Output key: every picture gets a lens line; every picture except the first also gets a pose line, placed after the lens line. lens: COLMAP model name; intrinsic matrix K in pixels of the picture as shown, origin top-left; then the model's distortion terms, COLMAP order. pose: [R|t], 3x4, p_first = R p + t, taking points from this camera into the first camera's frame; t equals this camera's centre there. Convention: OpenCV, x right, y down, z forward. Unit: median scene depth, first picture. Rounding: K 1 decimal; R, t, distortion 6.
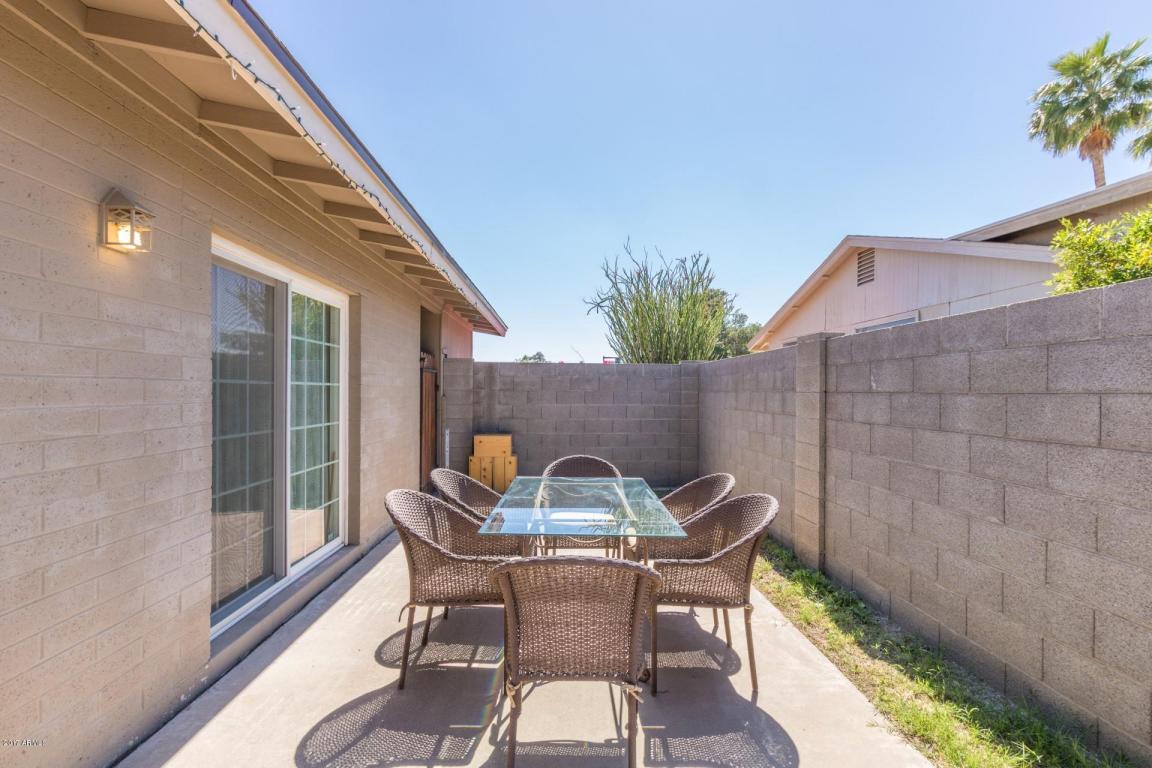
lens RADIAL K [[521.7, 0, 580.8], [0, 521.7, 393.4], [0, 0, 1]] dist [0.002125, -0.001780]
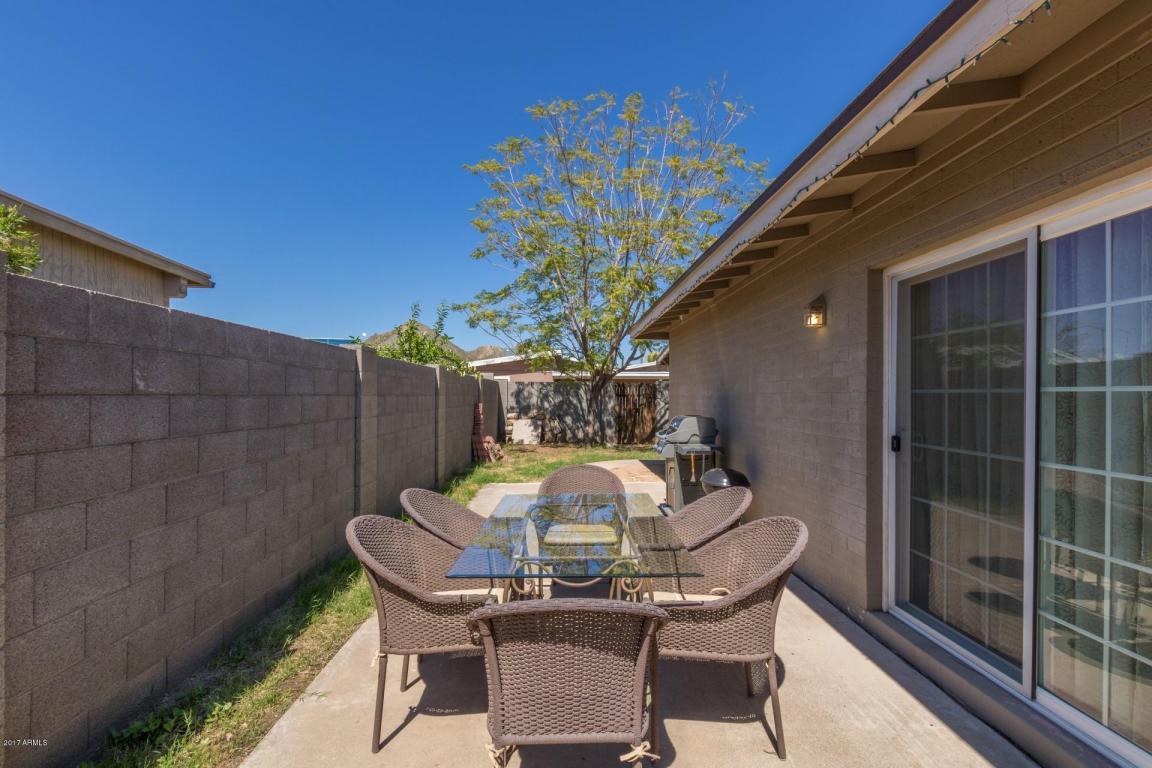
lens RADIAL K [[521.7, 0, 580.8], [0, 521.7, 393.4], [0, 0, 1]] dist [0.002125, -0.001780]
pose [[-0.999916, -0.011312, 0.006383, -0.009932], [-0.011310, 0.999936, 0.000470, -0.011274], [-0.006388, 0.000398, -0.999980, 1.871526]]
